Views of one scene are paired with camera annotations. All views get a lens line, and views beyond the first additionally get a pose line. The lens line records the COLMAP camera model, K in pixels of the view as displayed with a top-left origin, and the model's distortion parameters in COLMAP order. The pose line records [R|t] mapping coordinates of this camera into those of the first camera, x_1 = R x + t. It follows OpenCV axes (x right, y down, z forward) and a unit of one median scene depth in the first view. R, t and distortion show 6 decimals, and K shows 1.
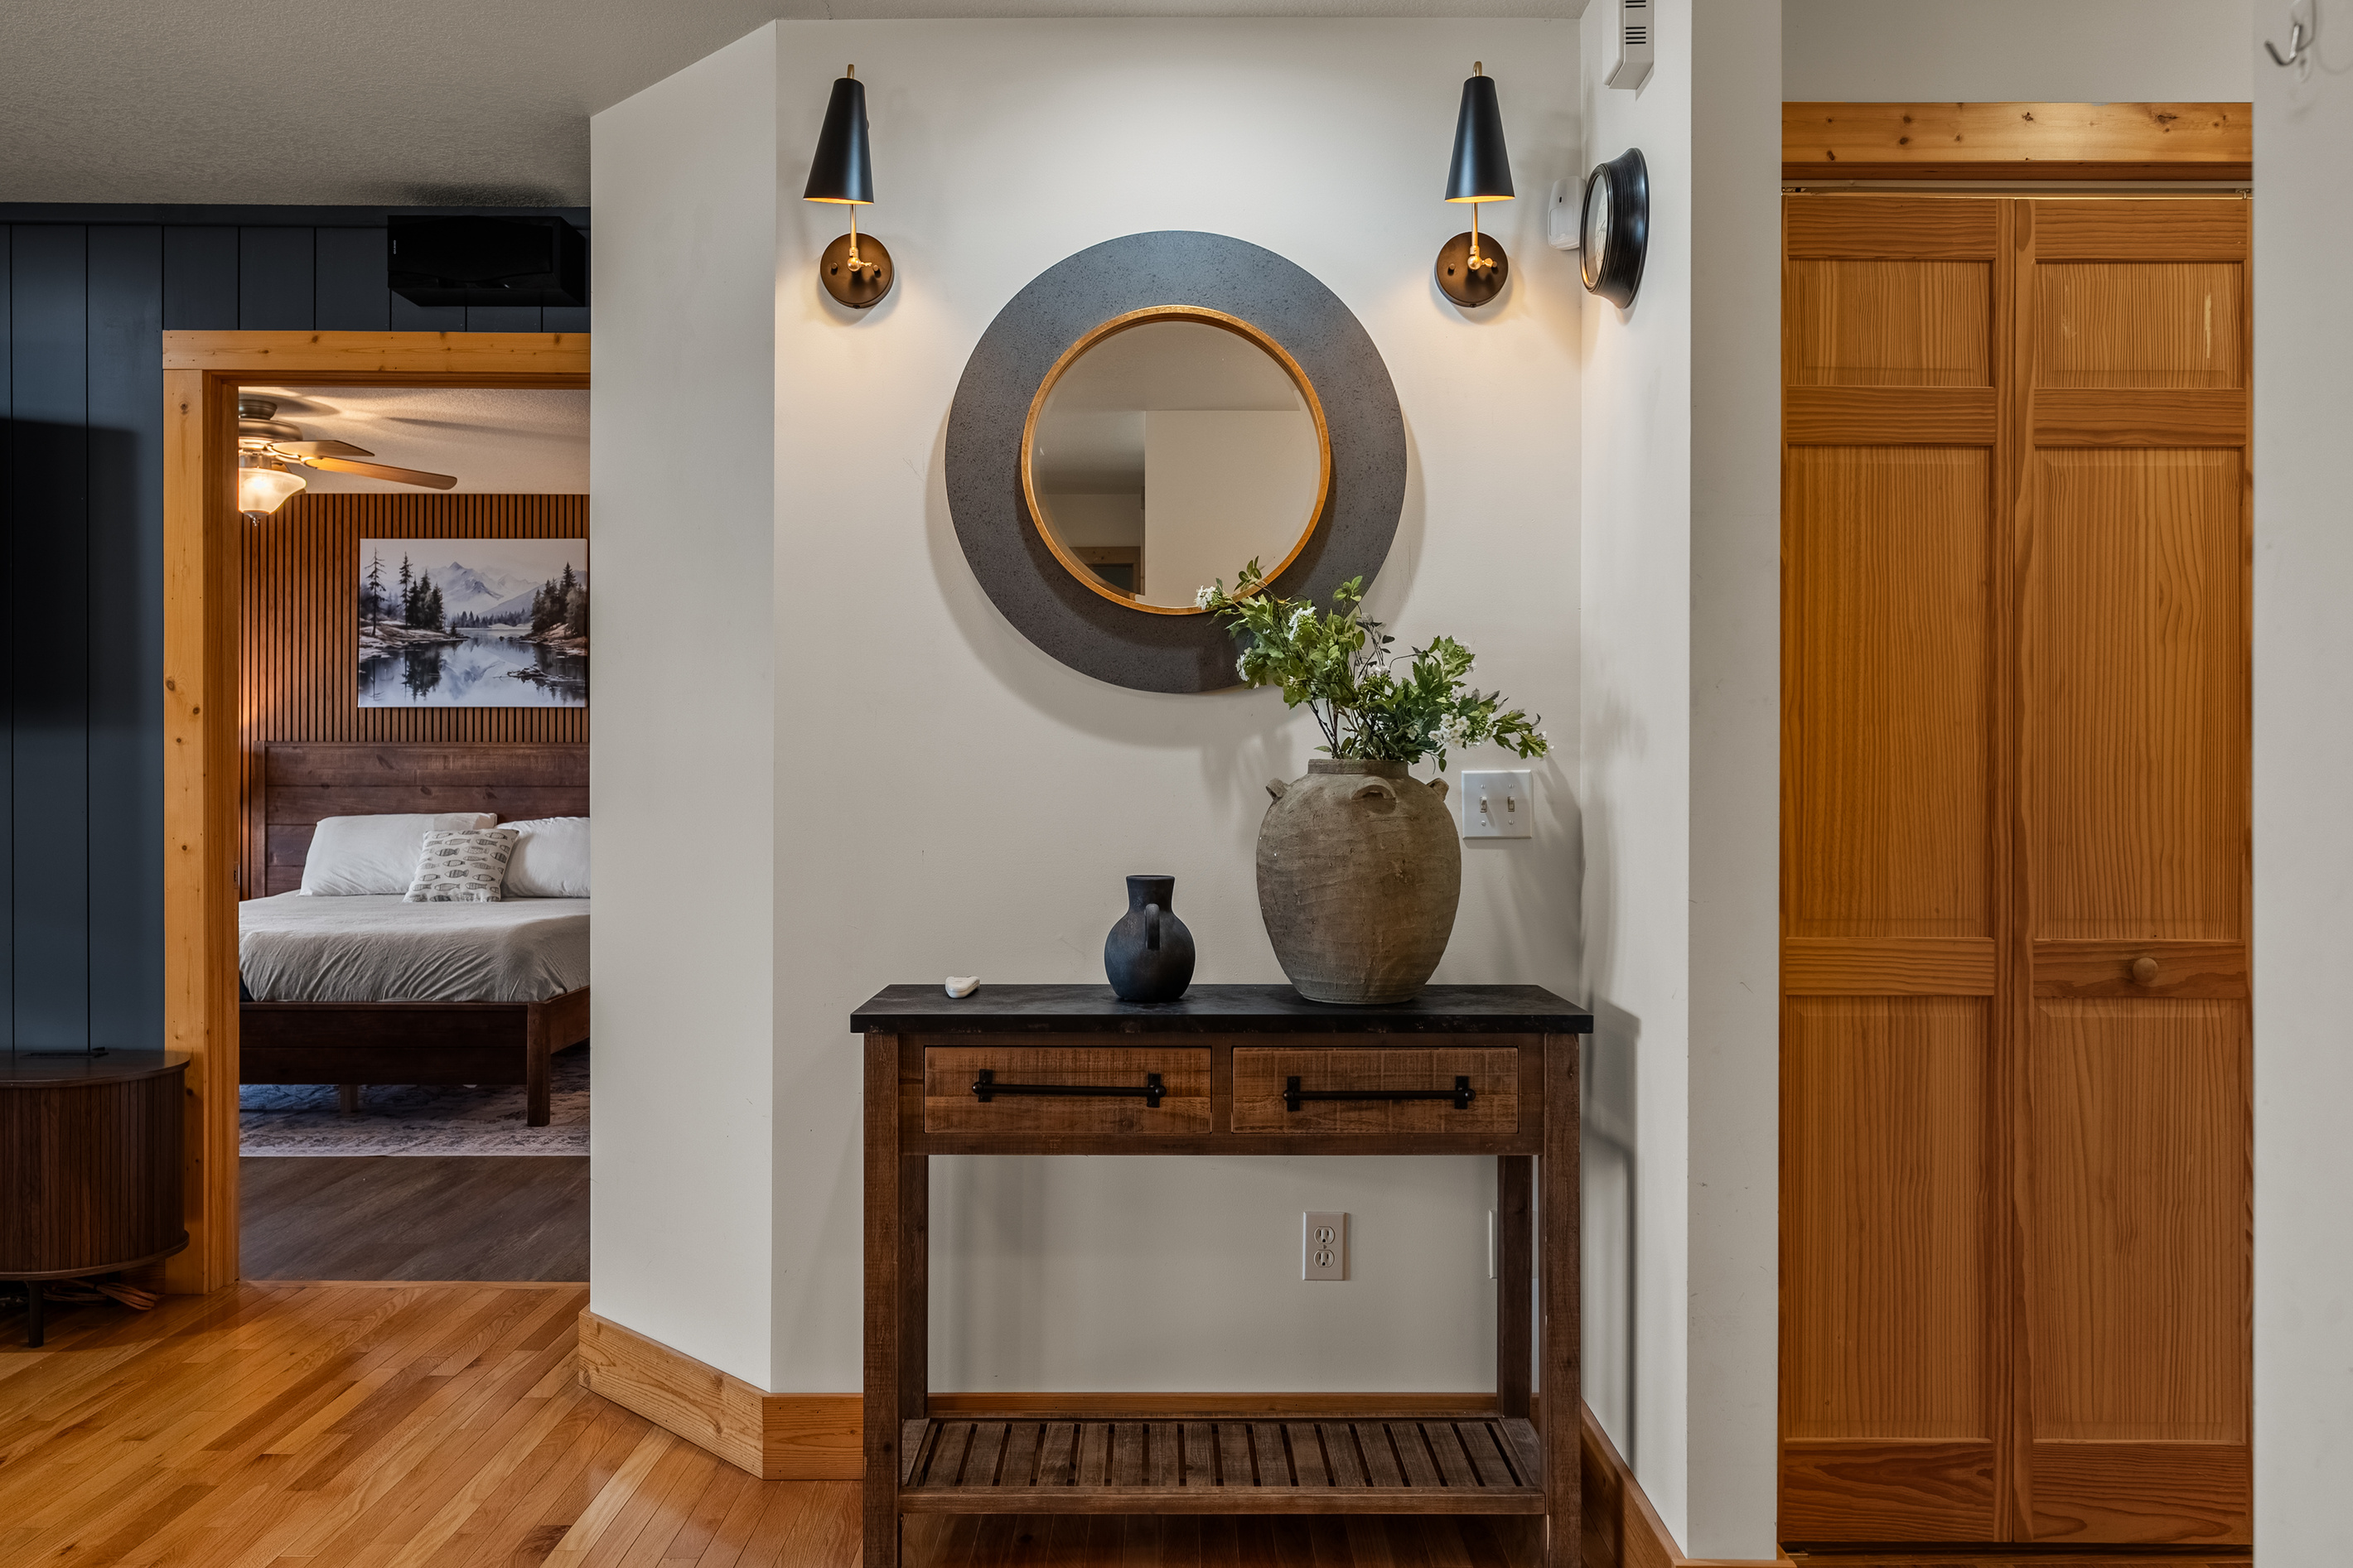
lens RADIAL K [[1879.2, 0, 1179.0], [0, 1879.2, 778.4], [0, 0, 1]] dist [0.006122, 0.006449]
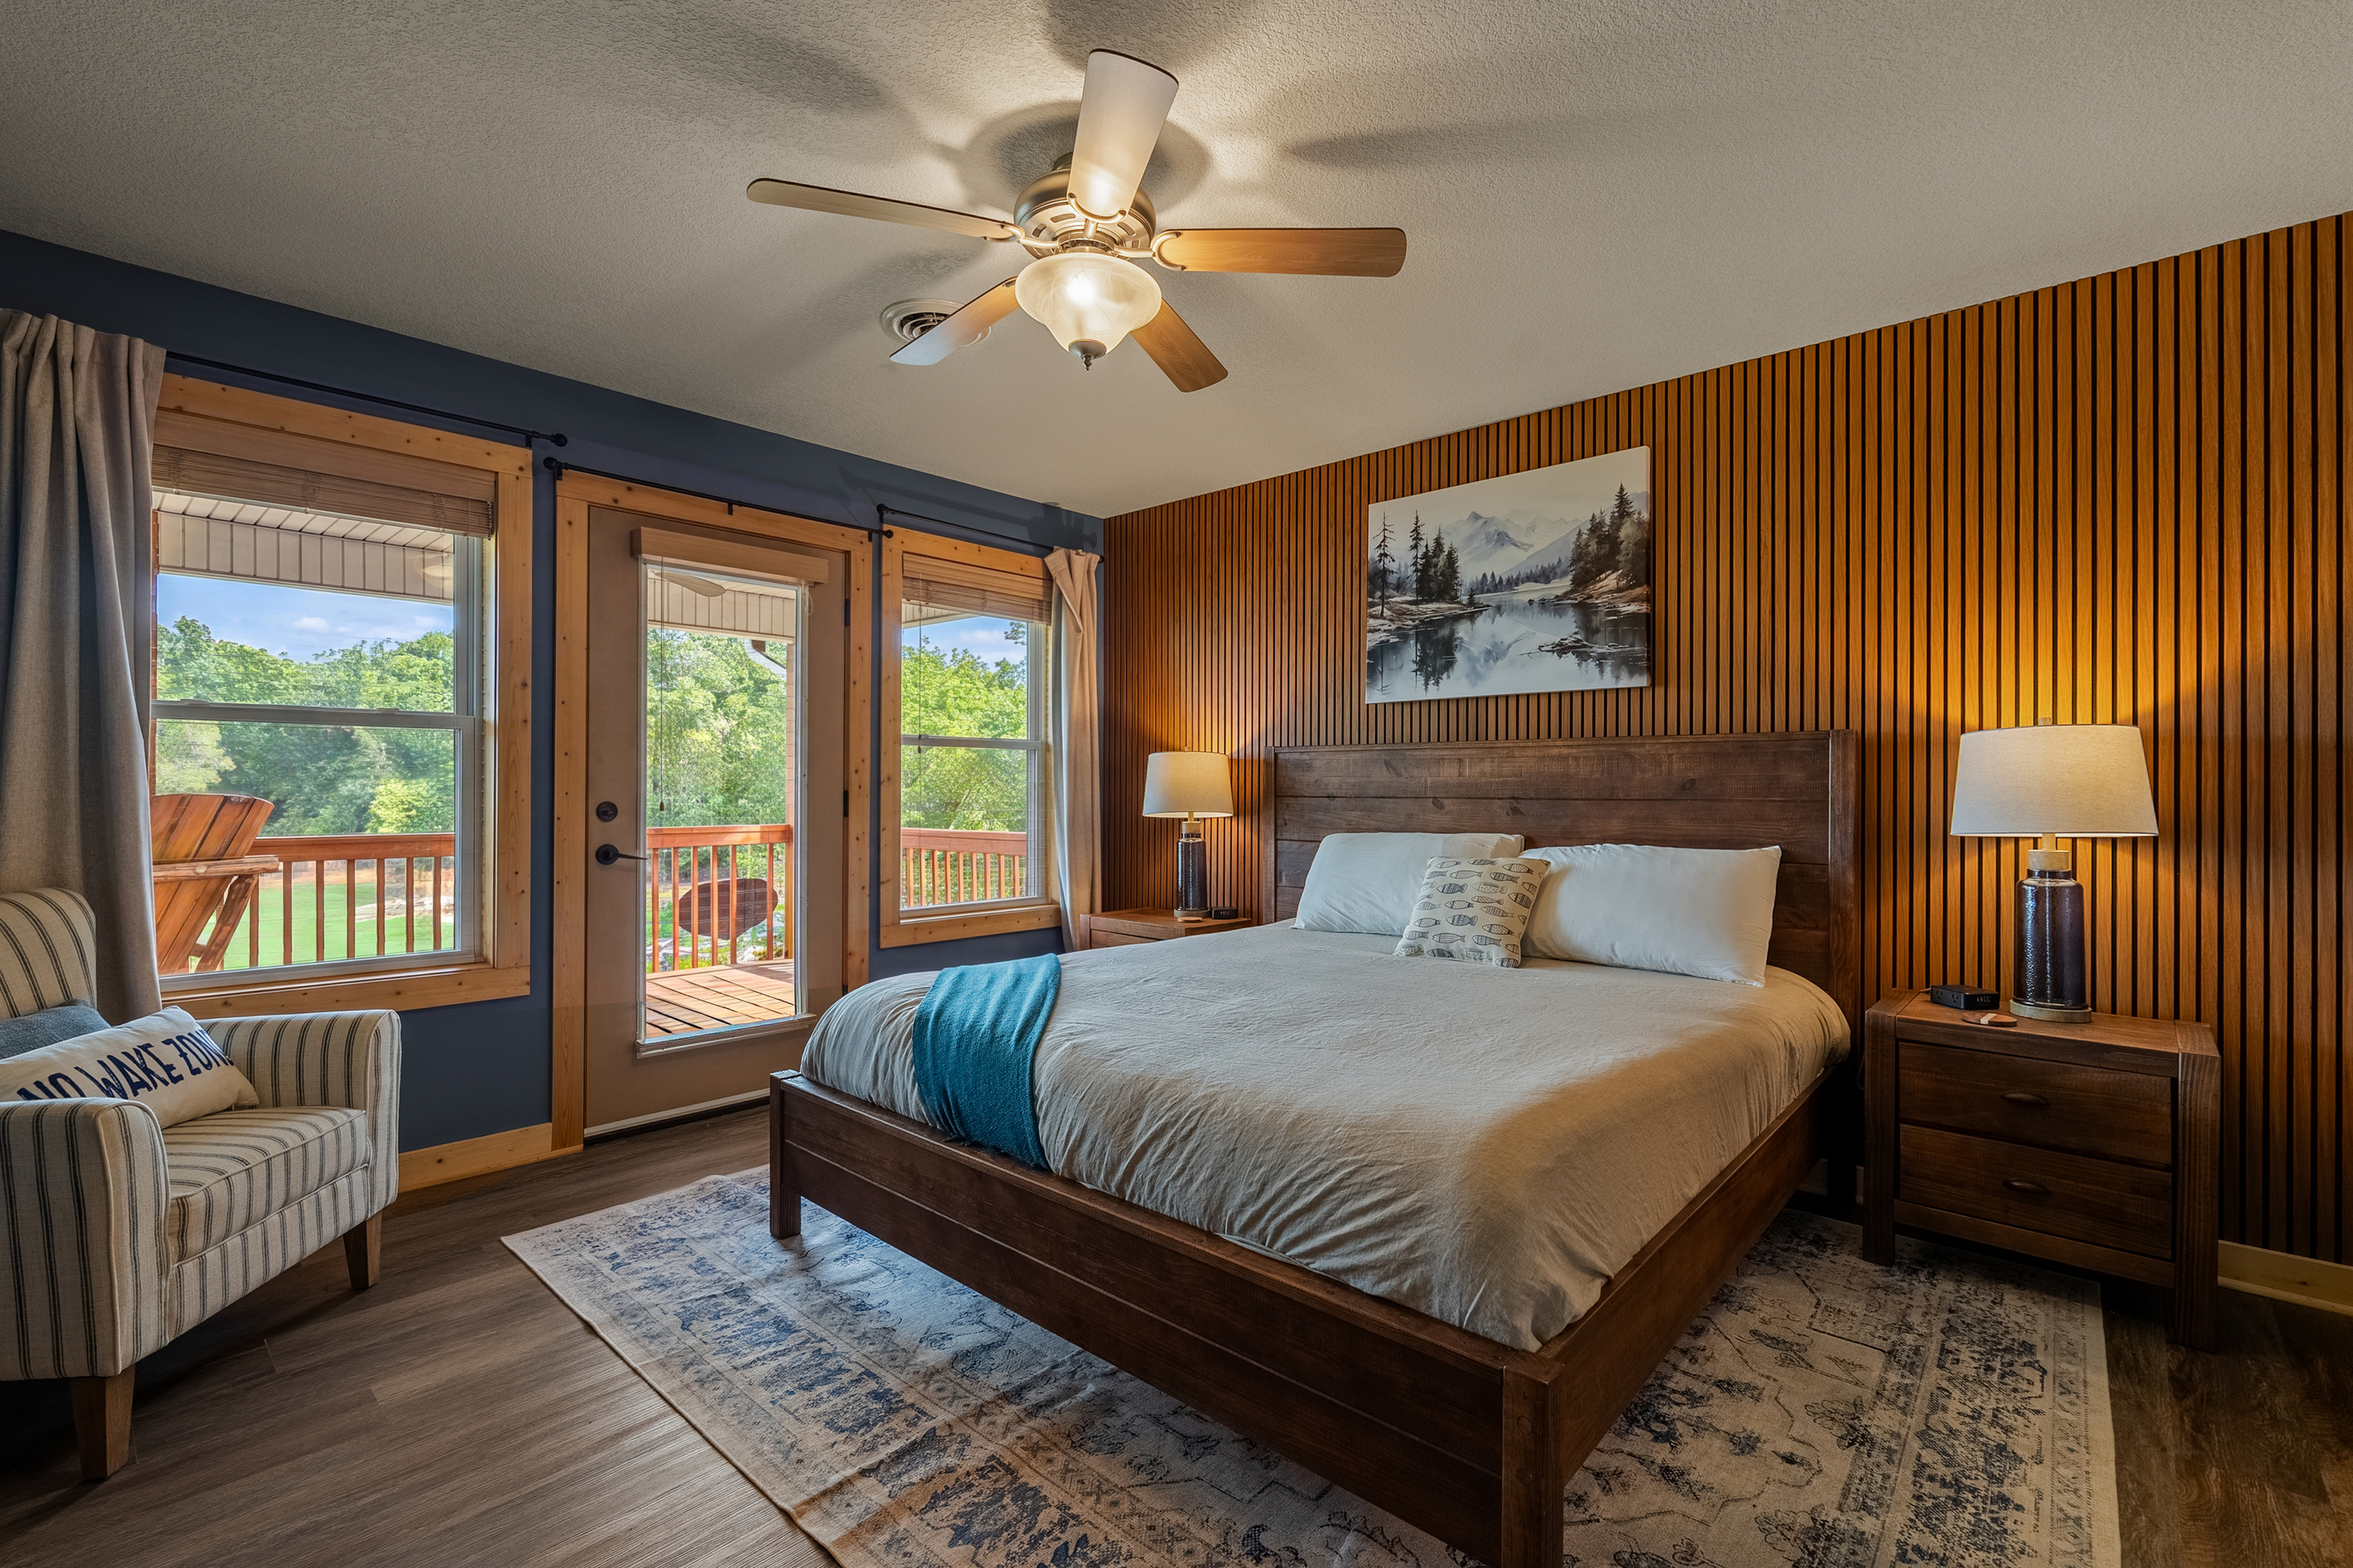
lens RADIAL K [[1036.6, 0, 1177.0], [0, 1036.6, 784.8], [0, 0, 1]] dist [-0.002596, -0.000679]
pose [[0.747326, -0.003257, -0.664449, -0.191042], [-0.000908, 0.999982, -0.005923, 0.001293], [0.664457, 0.005030, 0.747310, 0.597331]]
